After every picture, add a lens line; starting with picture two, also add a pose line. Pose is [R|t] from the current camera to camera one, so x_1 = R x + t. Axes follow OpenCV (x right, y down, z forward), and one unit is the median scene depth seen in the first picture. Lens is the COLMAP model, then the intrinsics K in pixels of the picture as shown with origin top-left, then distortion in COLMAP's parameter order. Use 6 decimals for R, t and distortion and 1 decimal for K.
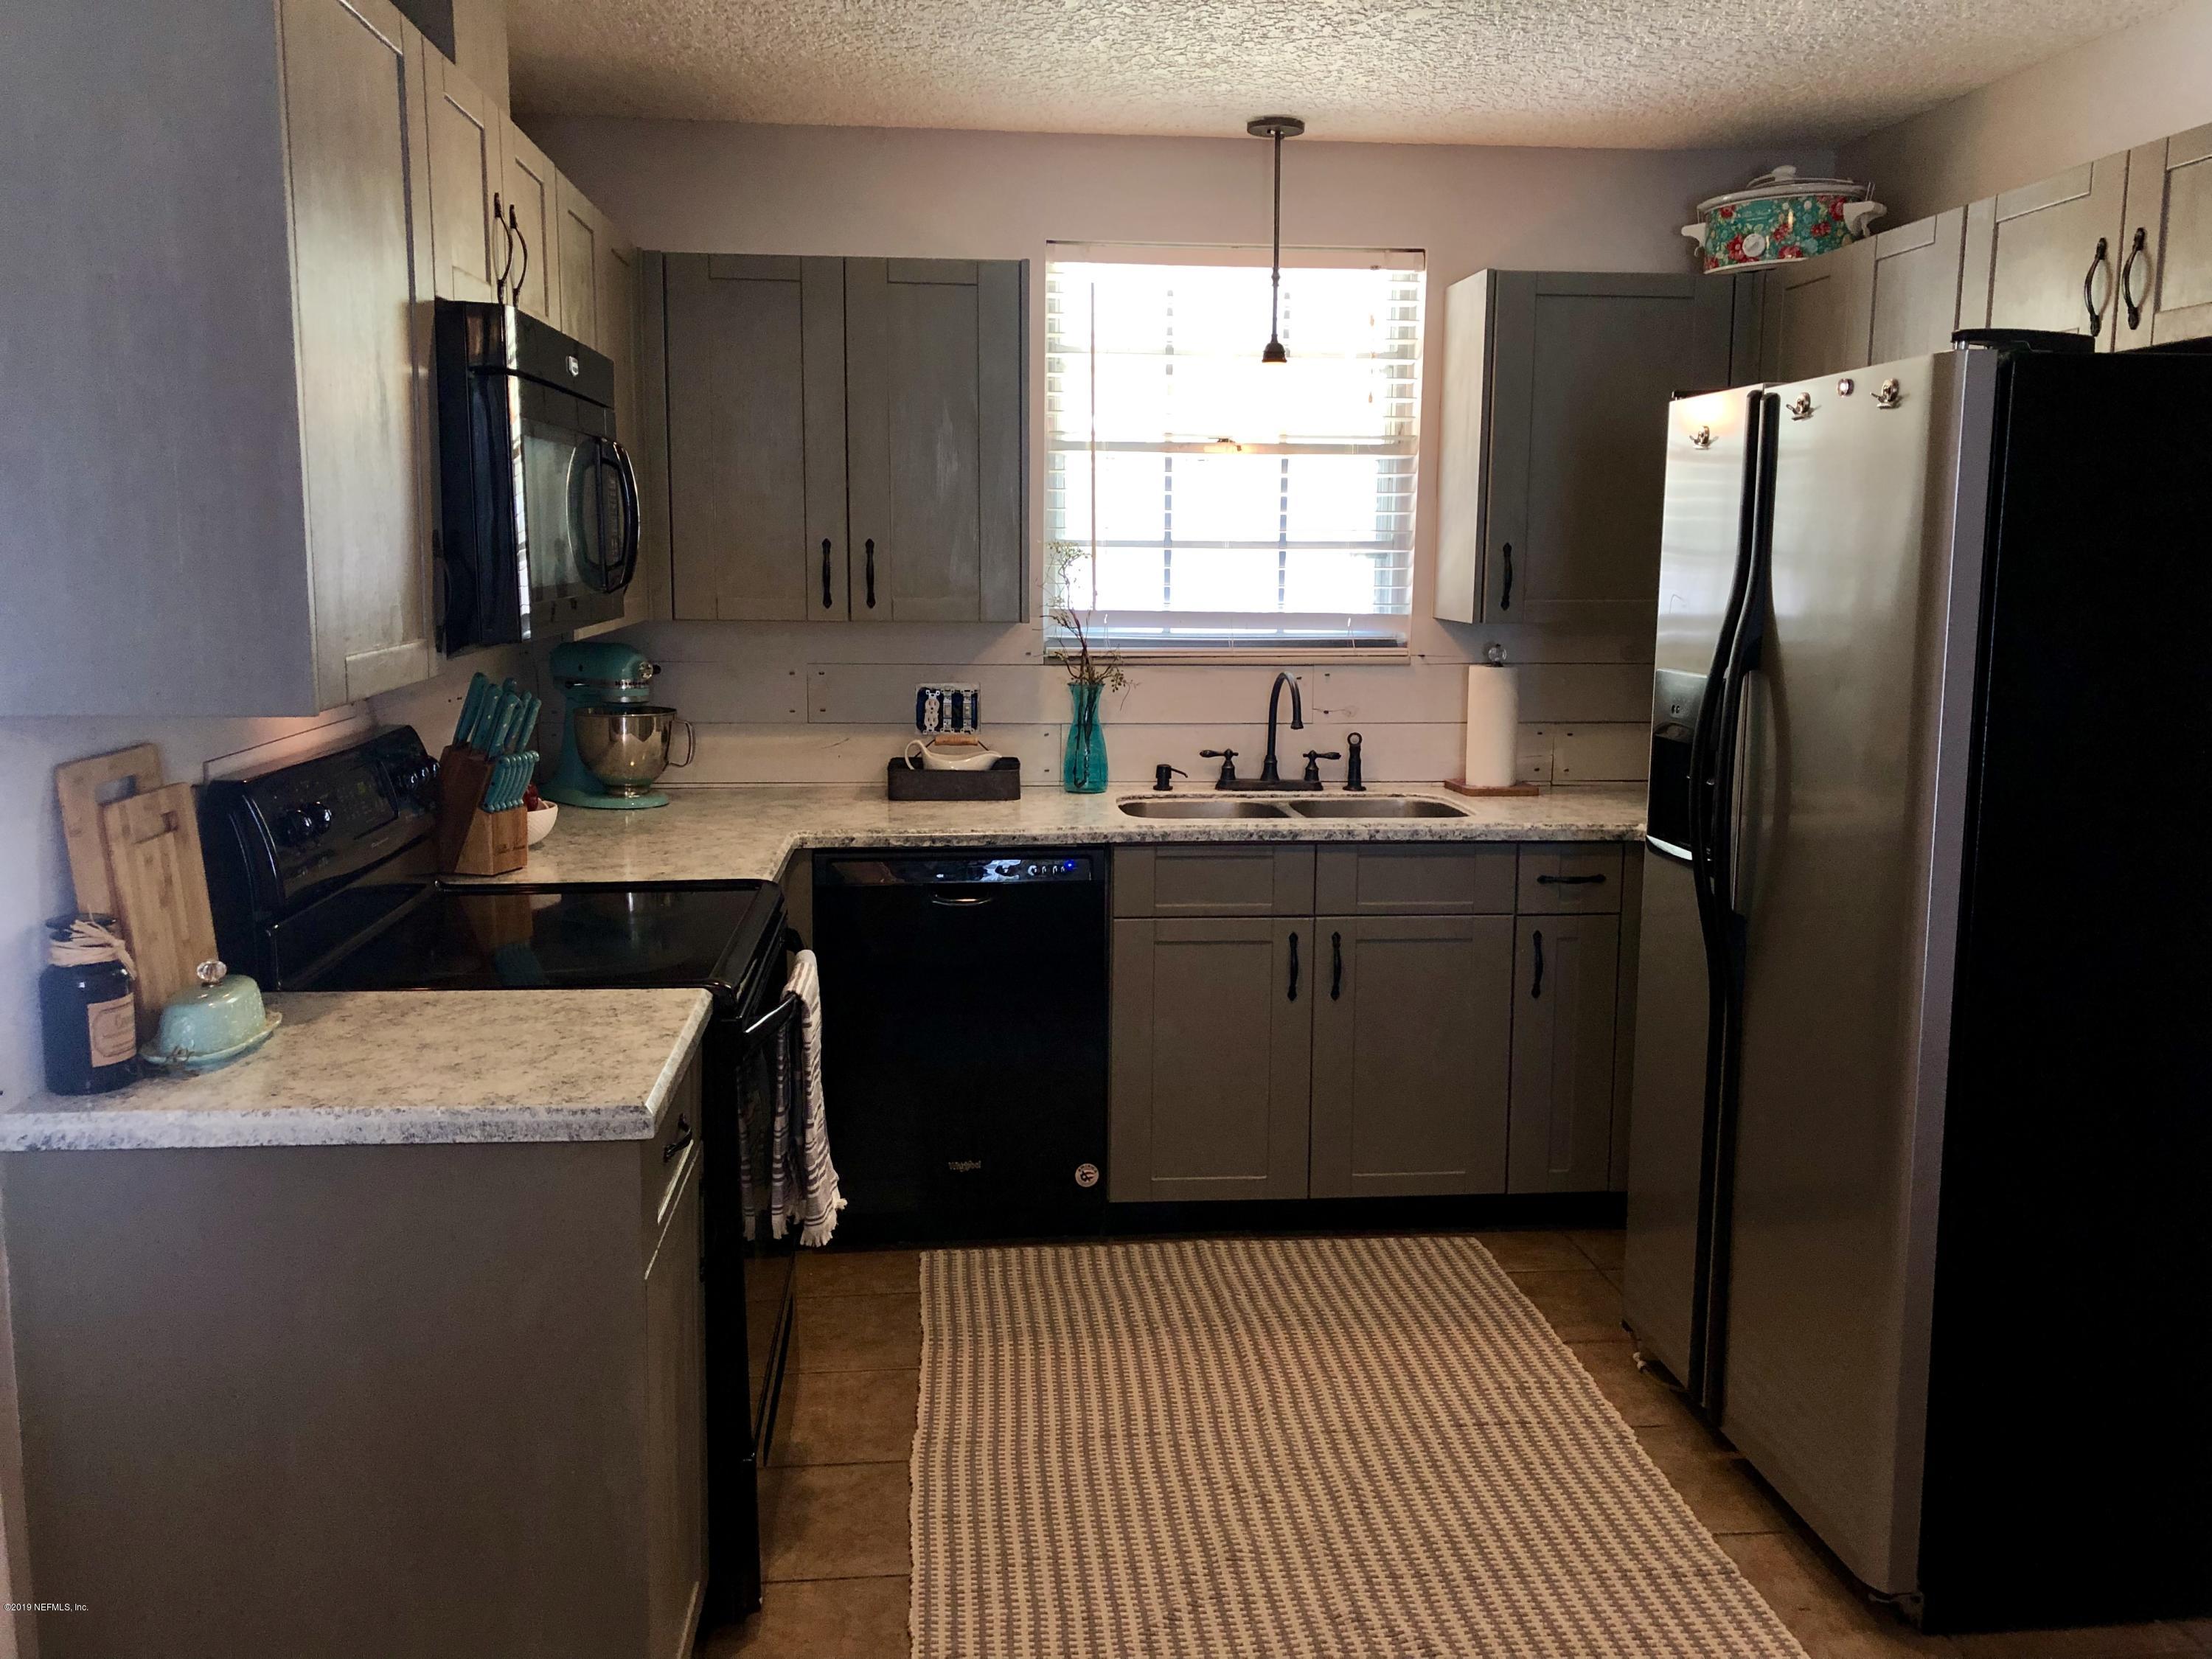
lens RADIAL K [[1815.9, 0, 1119.3], [0, 1815.9, 823.5], [0, 0, 1]] dist [0.058907, -0.074096]
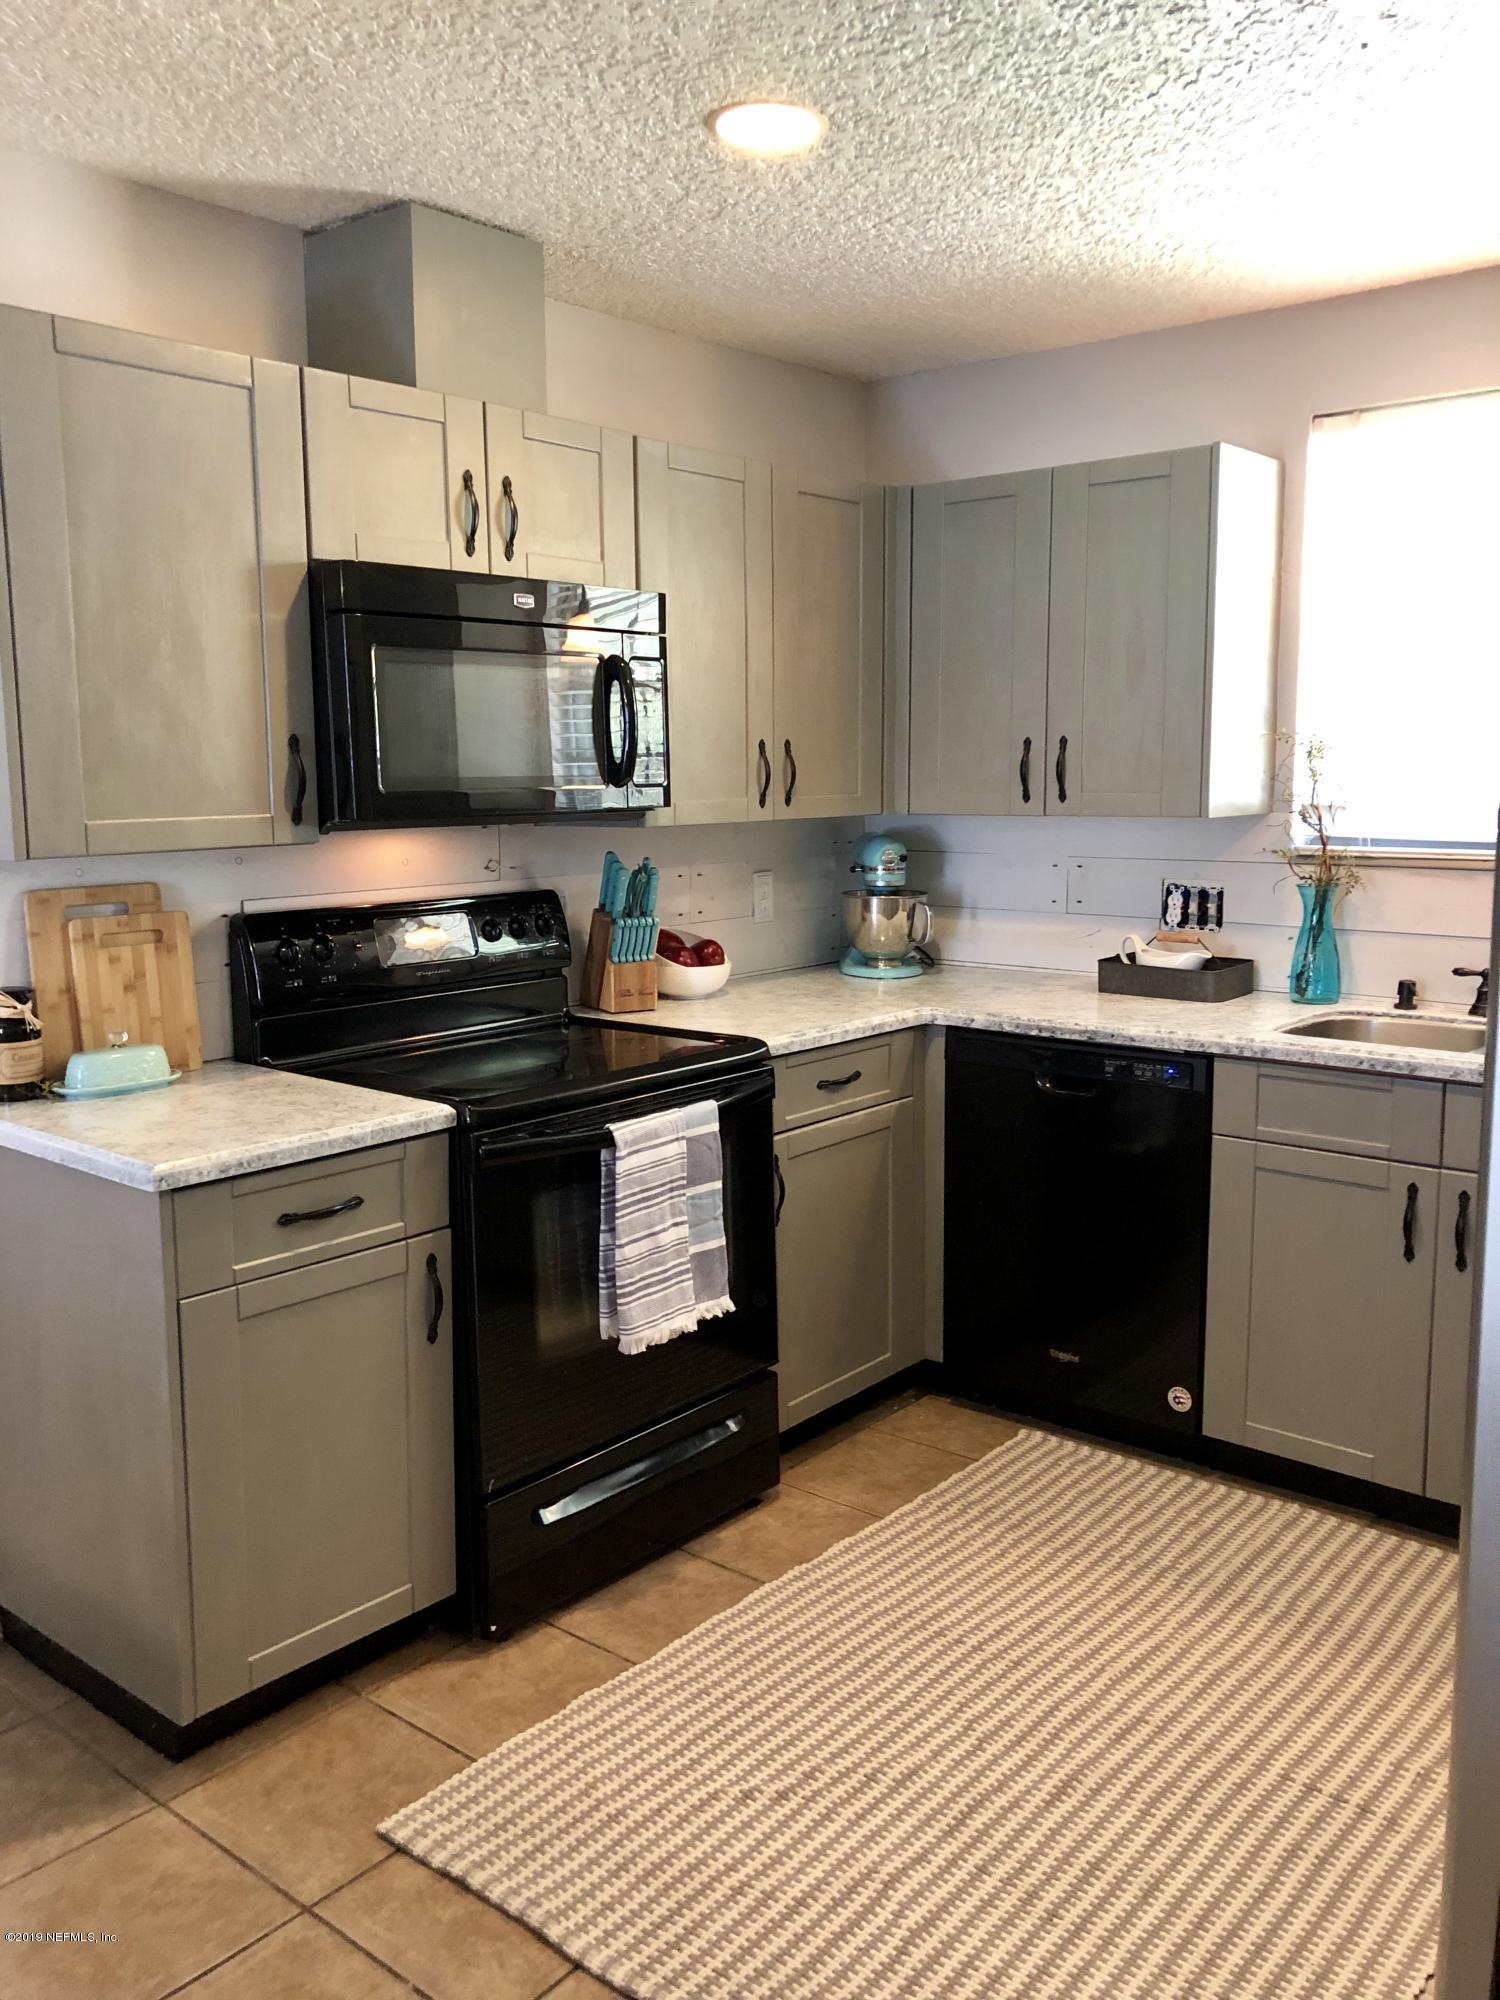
lens RADIAL K [[1641.9, 0, 745.9], [0, 1641.9, 1002.9], [0, 0, 1]] dist [0.058907, -0.074096]
pose [[0.697366, 0.090392, -0.710992, 0.417065], [-0.094049, 0.994978, 0.034250, -0.020728], [0.710518, 0.042983, 0.702365, 0.221383]]
